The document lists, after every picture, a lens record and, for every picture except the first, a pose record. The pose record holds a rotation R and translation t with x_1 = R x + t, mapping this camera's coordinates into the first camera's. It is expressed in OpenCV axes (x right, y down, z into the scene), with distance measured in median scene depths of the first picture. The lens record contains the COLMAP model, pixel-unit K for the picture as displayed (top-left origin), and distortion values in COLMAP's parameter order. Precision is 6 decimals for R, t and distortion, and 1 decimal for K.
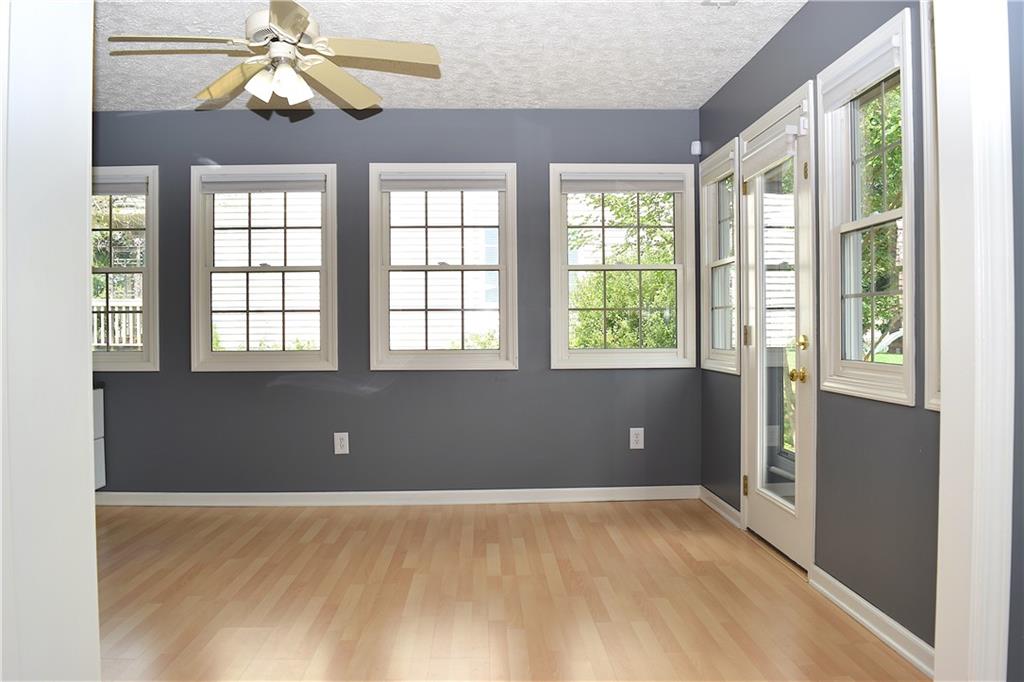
lens RADIAL K [[806.2, 0, 505.3], [0, 806.2, 339.1], [0, 0, 1]] dist [-0.092533, 0.021442]
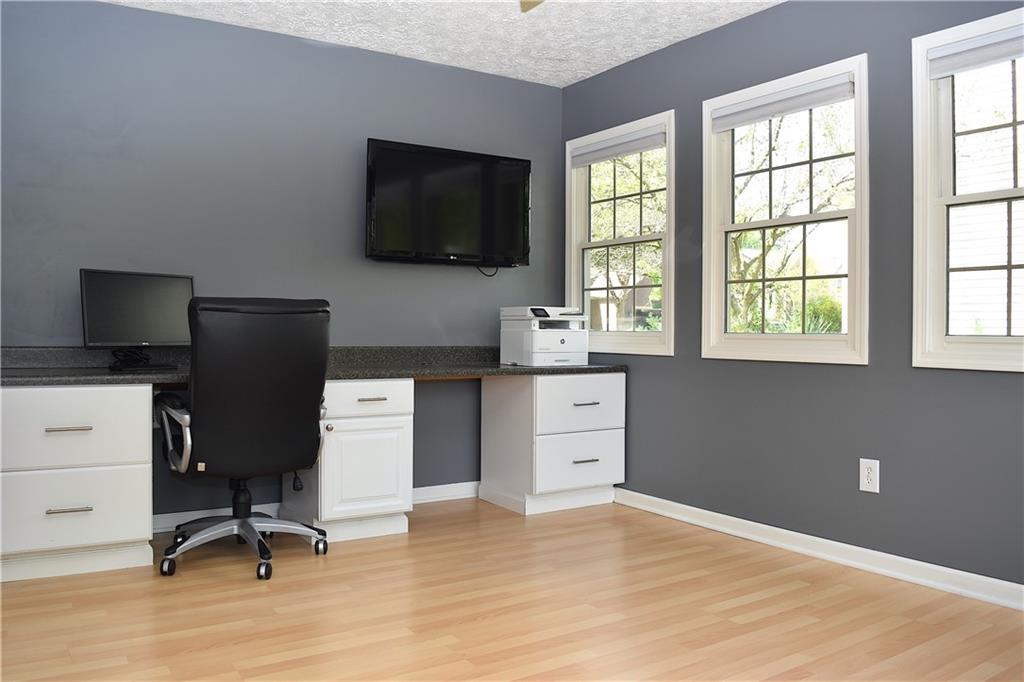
lens RADIAL K [[806.2, 0, 514.3], [0, 806.2, 343.2], [0, 0, 1]] dist [-0.092533, 0.021442]
pose [[0.533729, 0.025166, -0.845281, 0.186167], [-0.017214, 0.999673, 0.018894, 0.013877], [0.845481, 0.004467, 0.533988, 0.405522]]
